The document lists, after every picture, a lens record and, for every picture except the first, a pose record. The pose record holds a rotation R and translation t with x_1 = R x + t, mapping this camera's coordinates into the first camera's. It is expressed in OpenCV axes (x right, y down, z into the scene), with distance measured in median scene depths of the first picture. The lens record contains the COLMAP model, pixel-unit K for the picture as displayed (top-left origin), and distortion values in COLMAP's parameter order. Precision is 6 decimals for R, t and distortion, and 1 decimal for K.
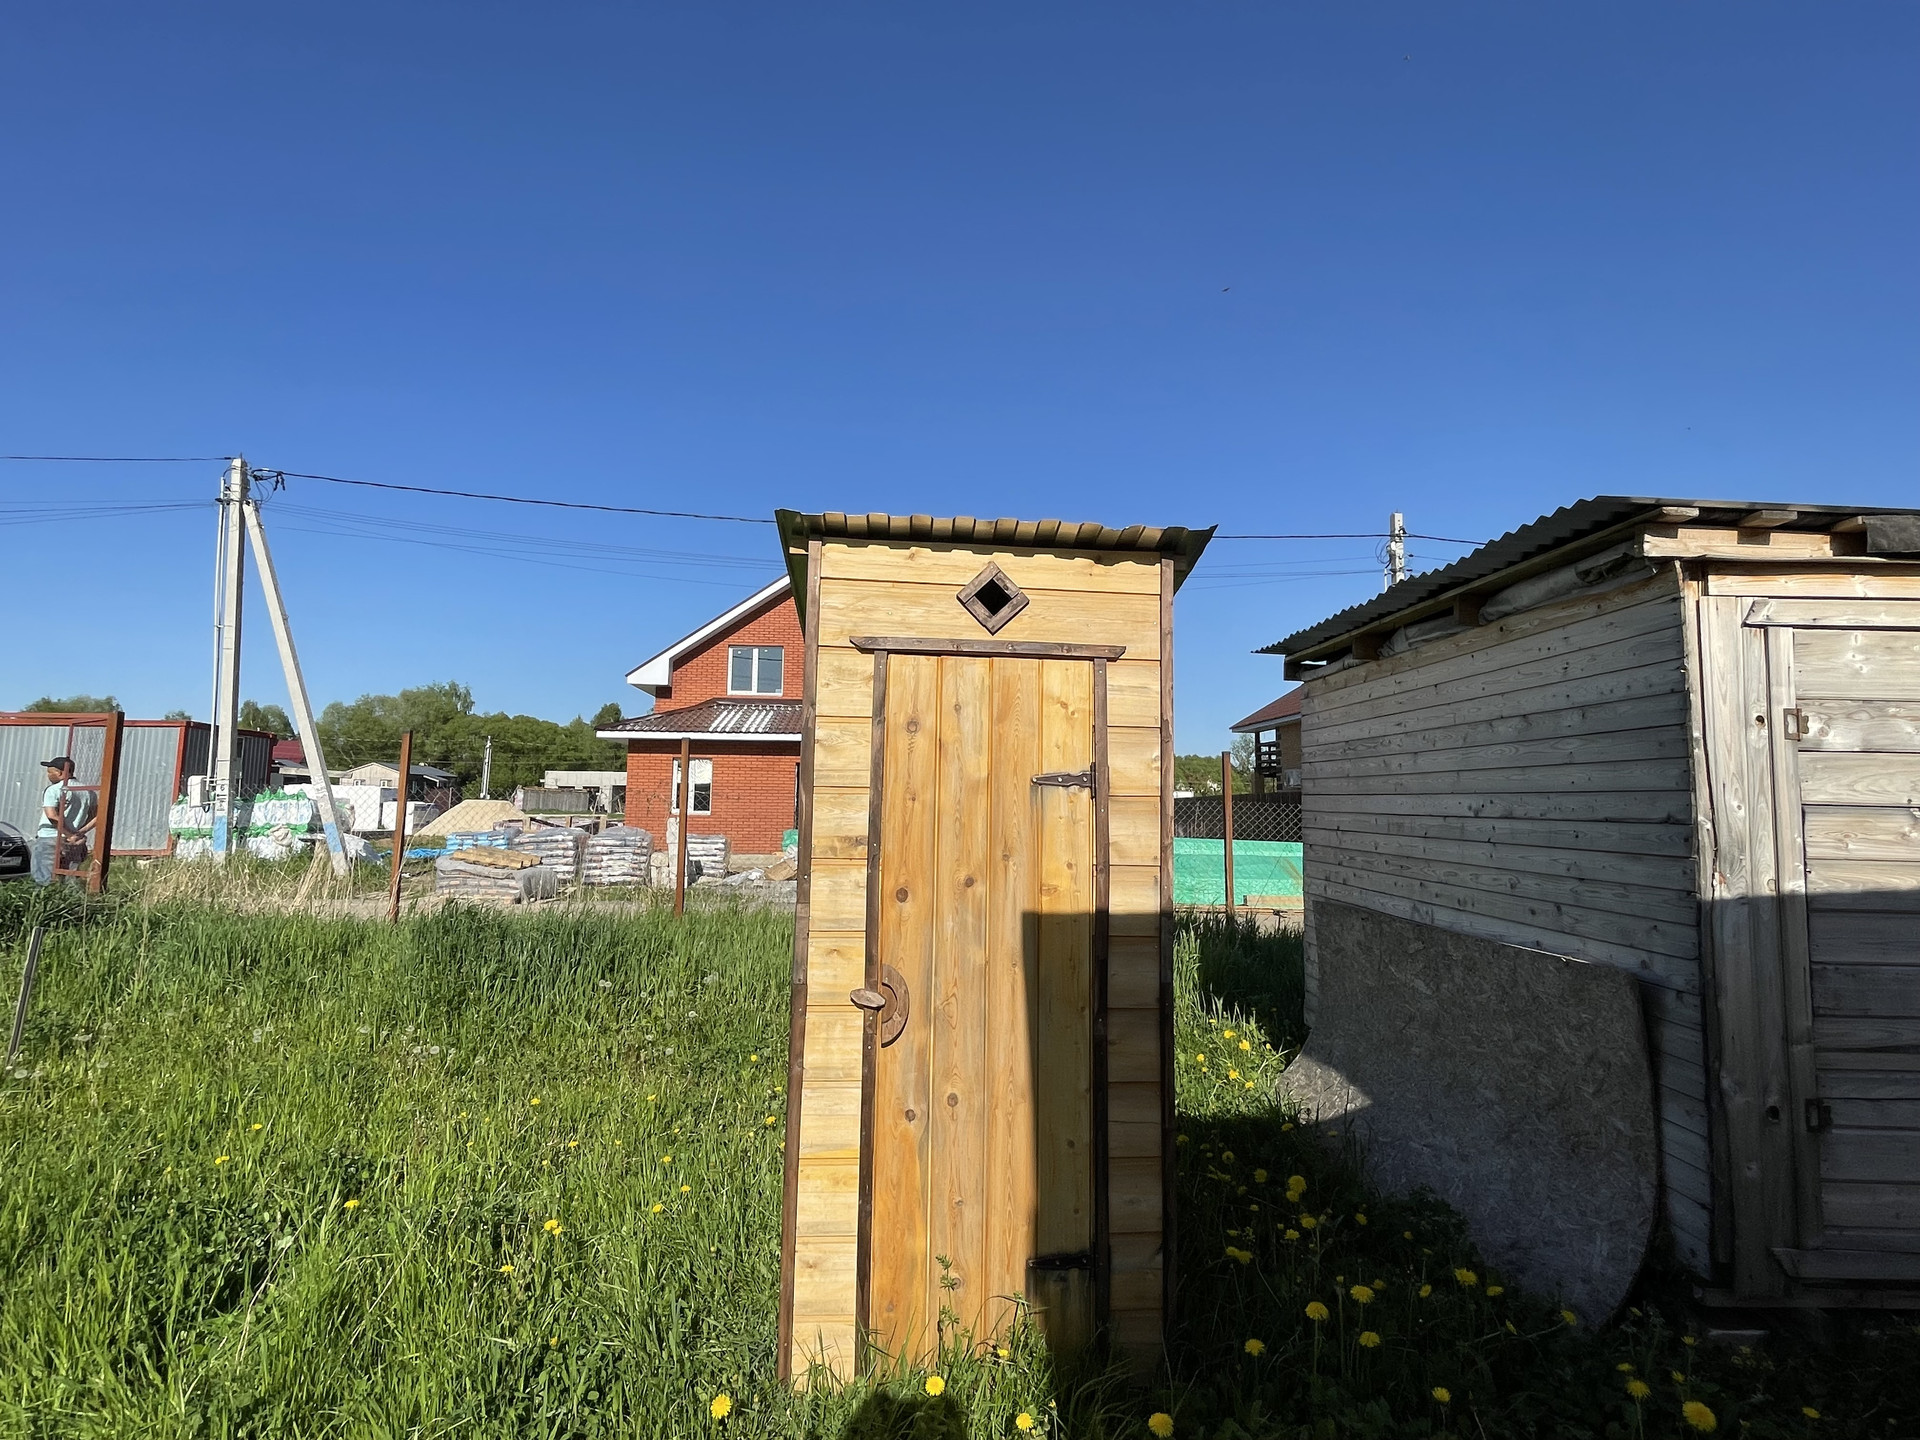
lens RADIAL K [[945.1, 0, 954.1], [0, 945.1, 717.0], [0, 0, 1]] dist [-0.002802, 0.000608]
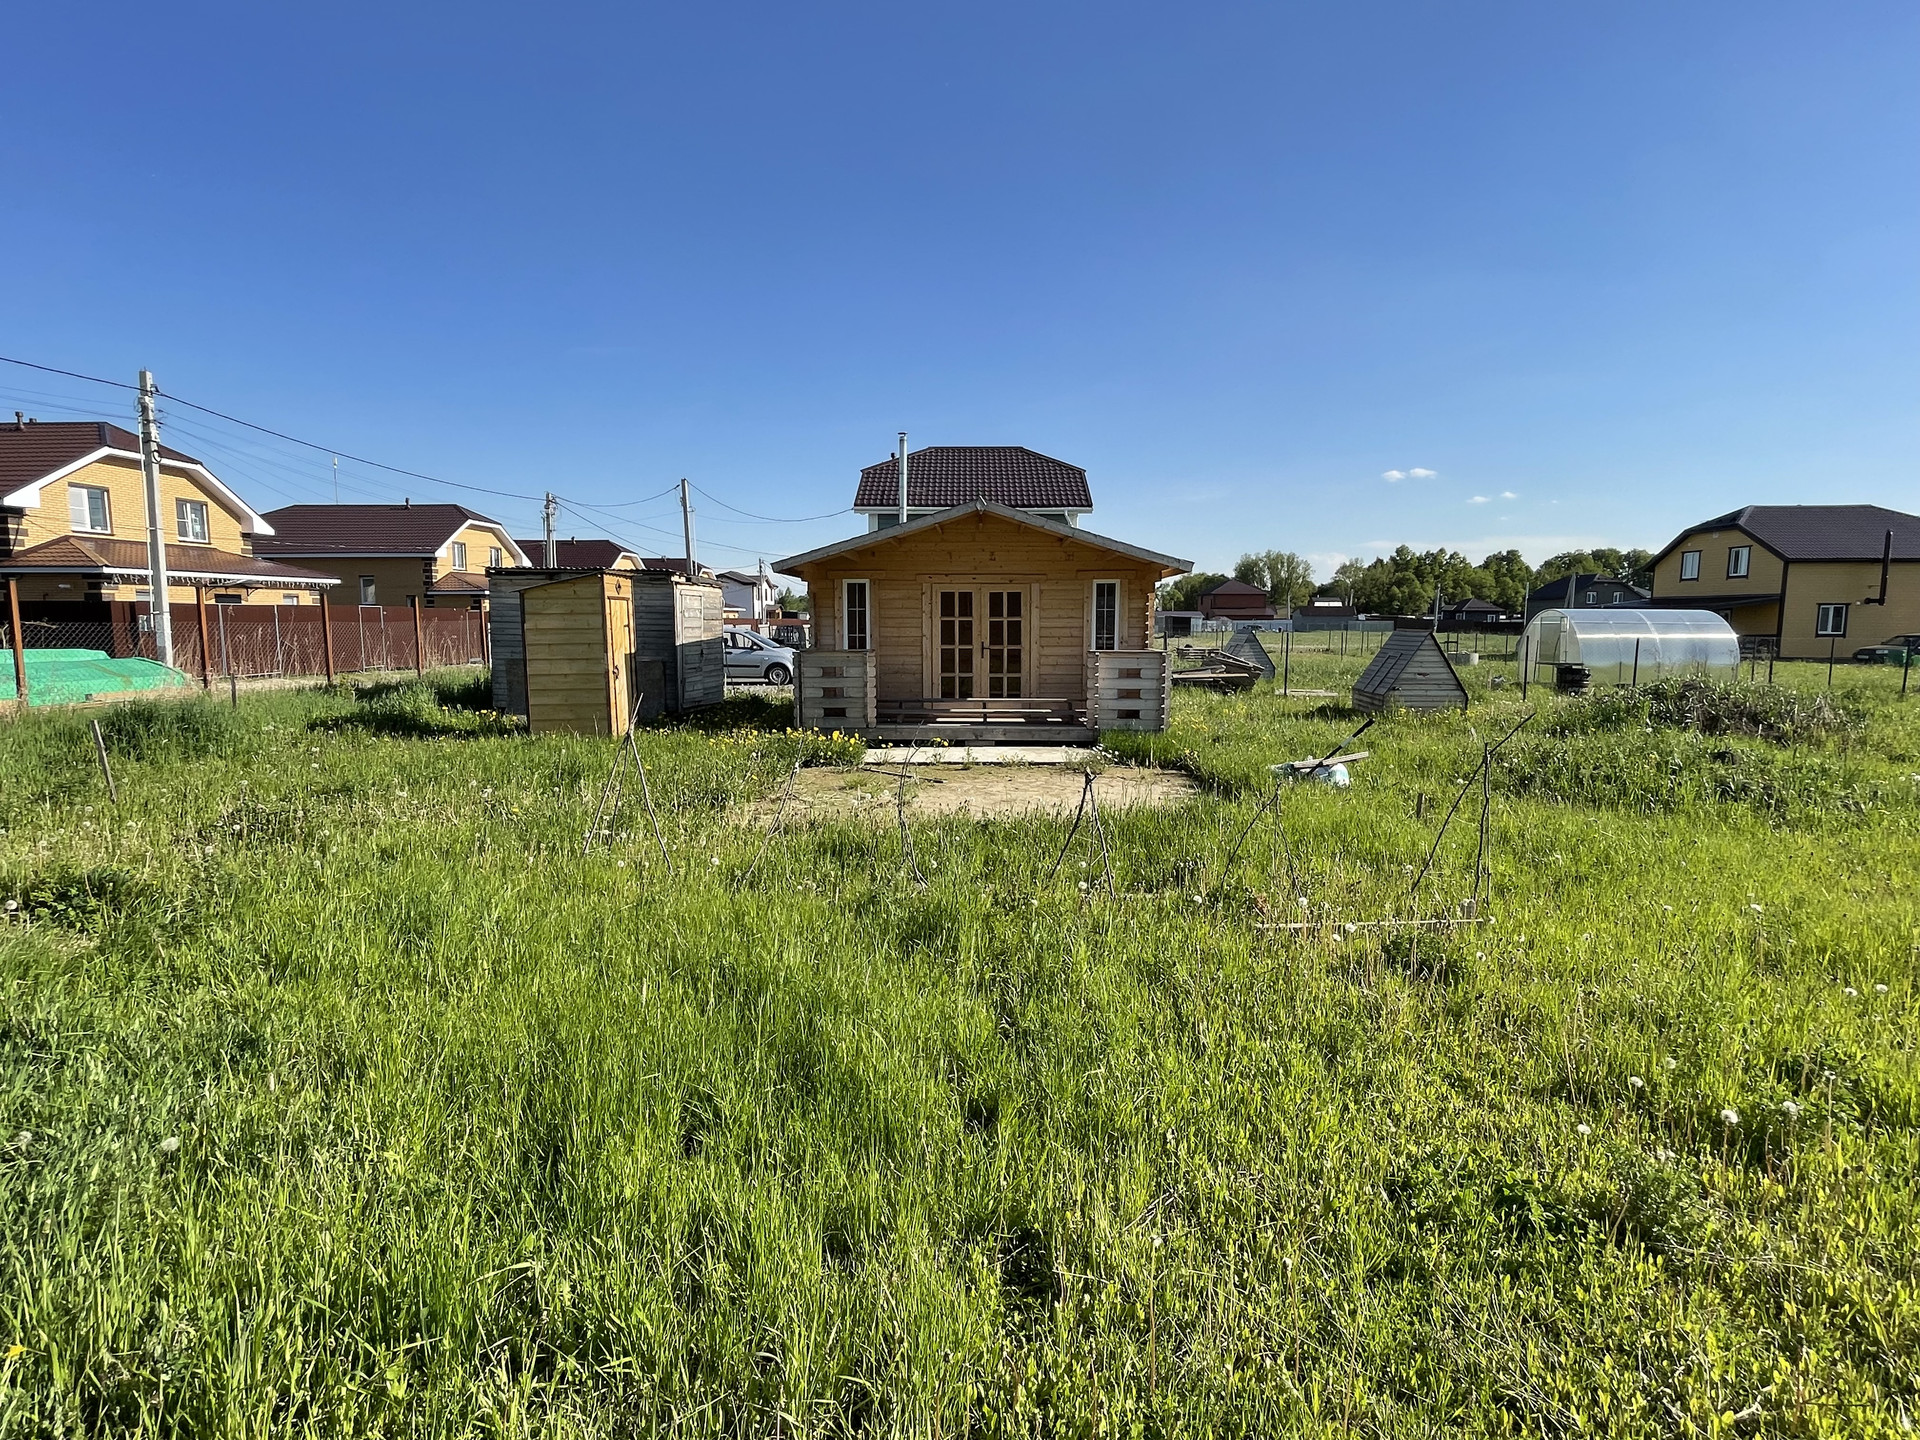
lens RADIAL K [[944.9, 0, 958.3], [0, 944.9, 721.8], [0, 0, 1]] dist [-0.004589, 0.002743]
pose [[0.092006, -0.123544, 0.988065, -4.140868], [-0.099982, 0.986113, 0.132610, -0.236399], [-0.990726, -0.110989, 0.078376, -1.013013]]
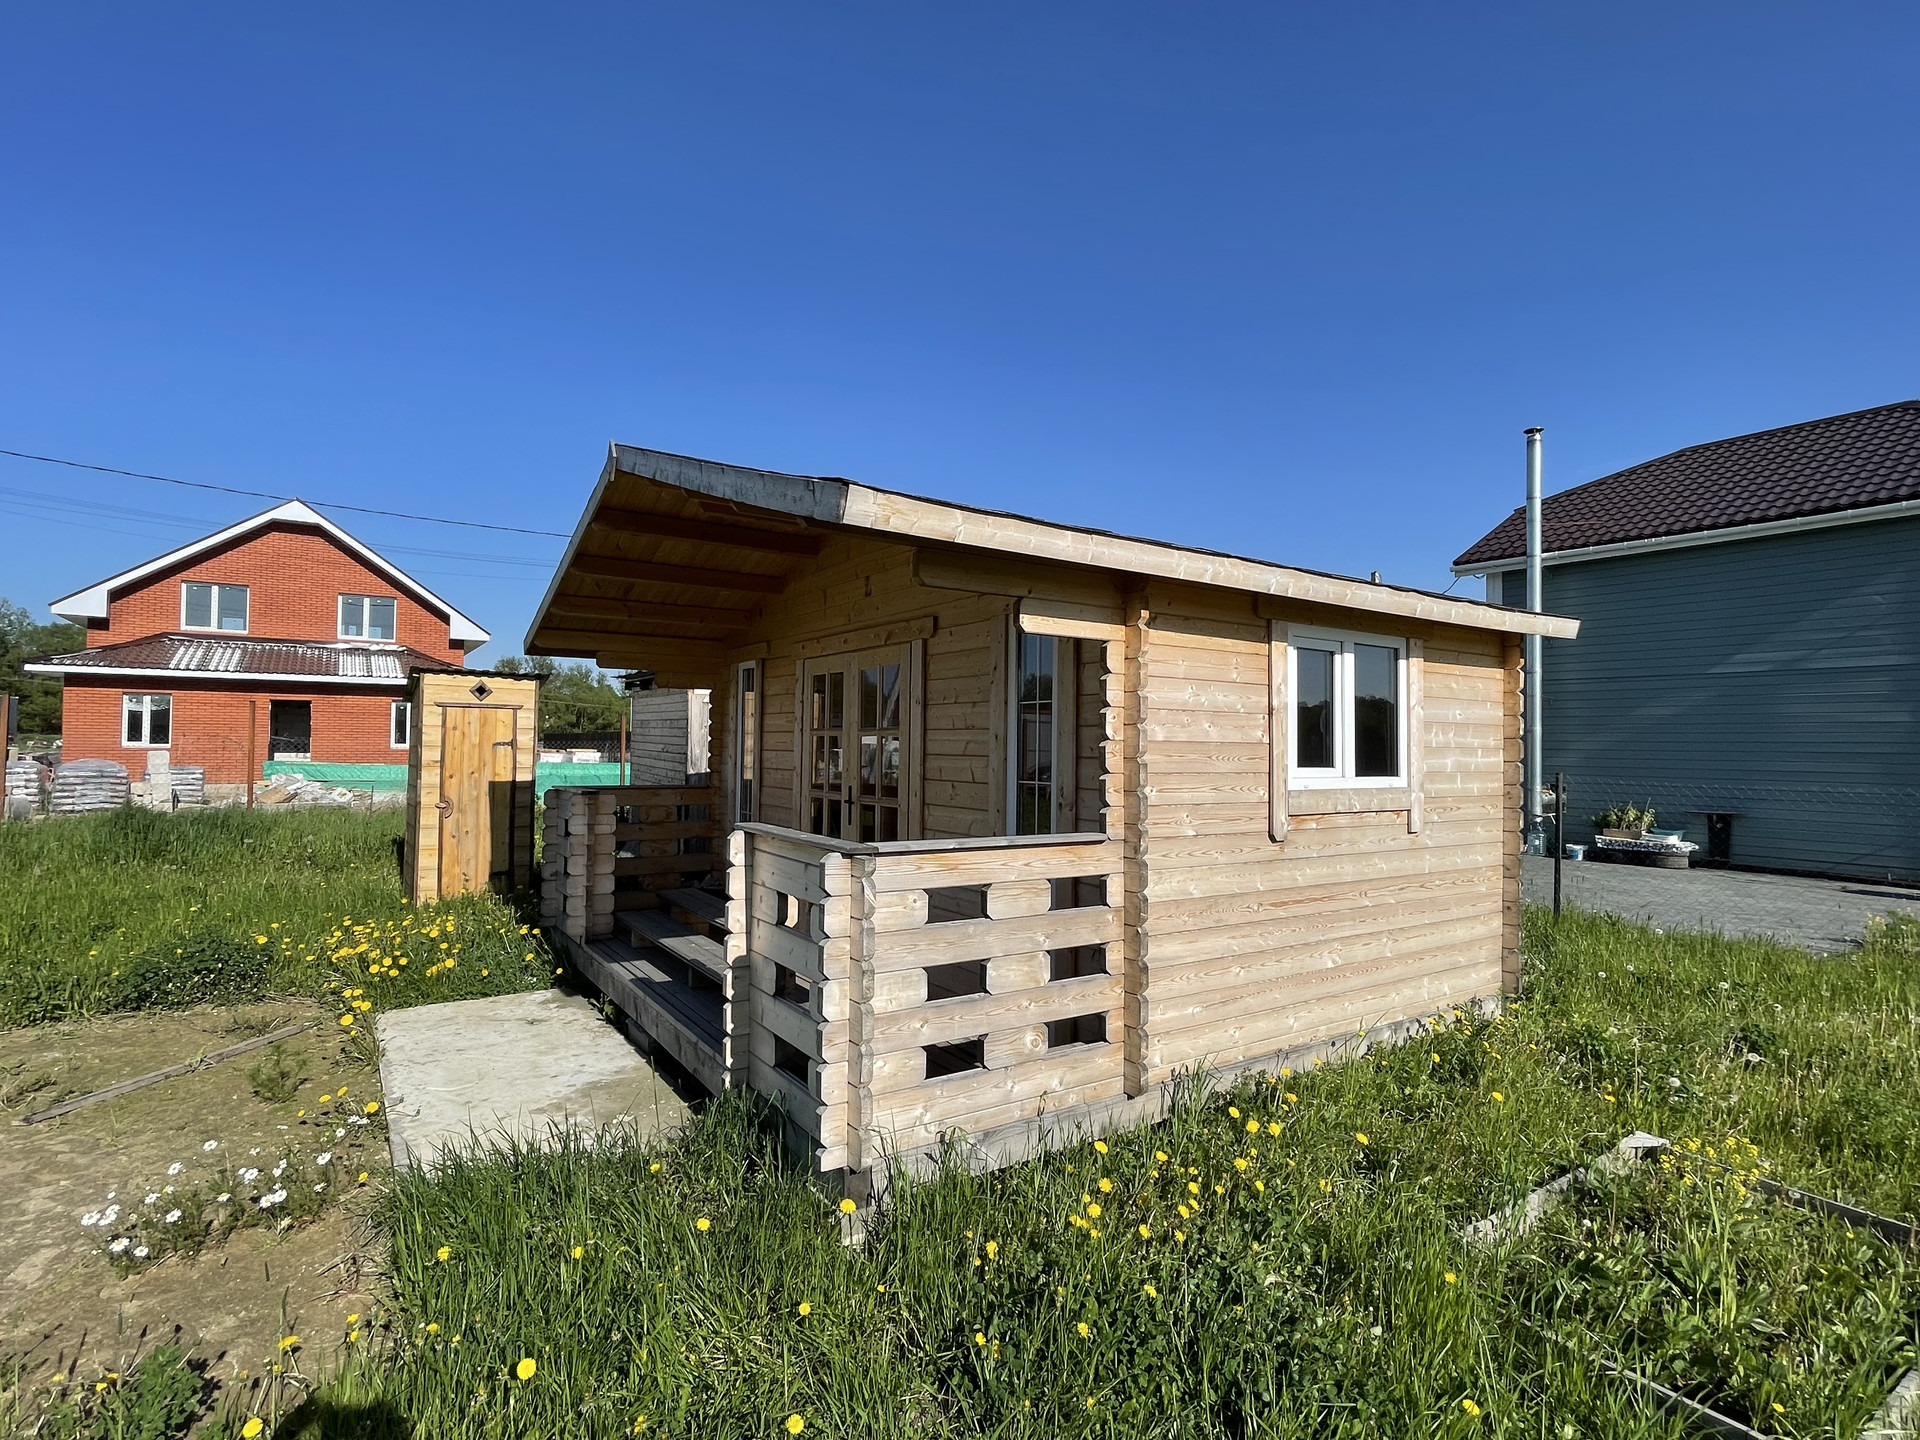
lens RADIAL K [[944.9, 0, 958.3], [0, 944.9, 721.8], [0, 0, 1]] dist [-0.004589, 0.002743]
pose [[0.867869, 0.008958, 0.496713, -0.143796], [-0.049415, 0.996436, 0.068369, -0.305678], [-0.494330, -0.083880, 0.865218, -2.594114]]
